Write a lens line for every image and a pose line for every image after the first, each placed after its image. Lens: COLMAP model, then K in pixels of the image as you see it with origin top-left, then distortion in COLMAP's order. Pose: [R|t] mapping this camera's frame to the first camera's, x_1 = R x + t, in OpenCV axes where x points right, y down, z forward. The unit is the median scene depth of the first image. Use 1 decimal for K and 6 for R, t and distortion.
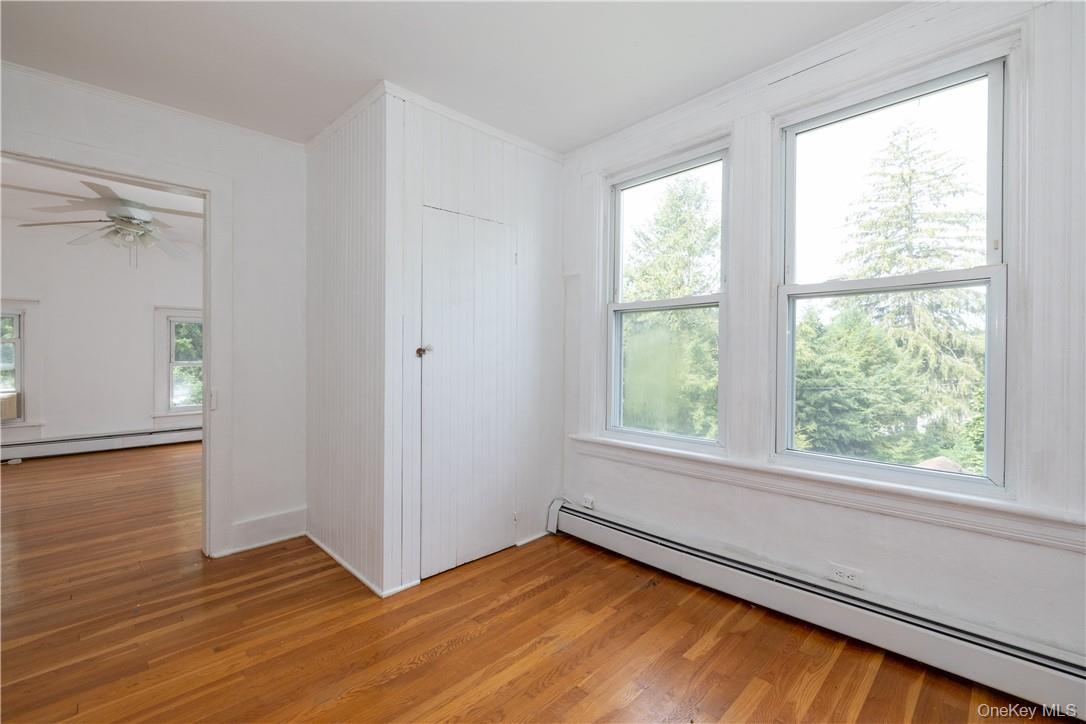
lens RADIAL K [[464.1, 0, 534.9], [0, 464.1, 357.6], [0, 0, 1]] dist [-0.000015, -0.000249]
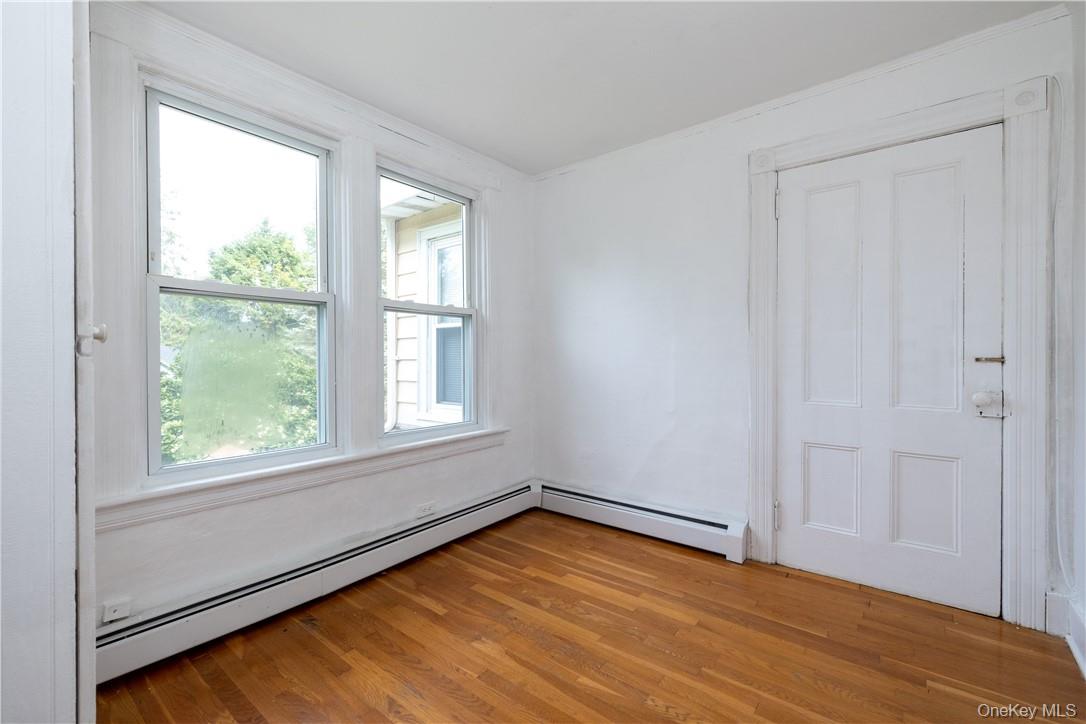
lens RADIAL K [[464.1, 0, 535.6], [0, 464.1, 361.4], [0, 0, 1]] dist [-0.000015, -0.000249]
pose [[-0.122772, -0.008966, 0.992394, -0.731423], [0.008215, 0.999916, 0.010051, 0.000181], [-0.992401, 0.009387, -0.122688, 0.774070]]
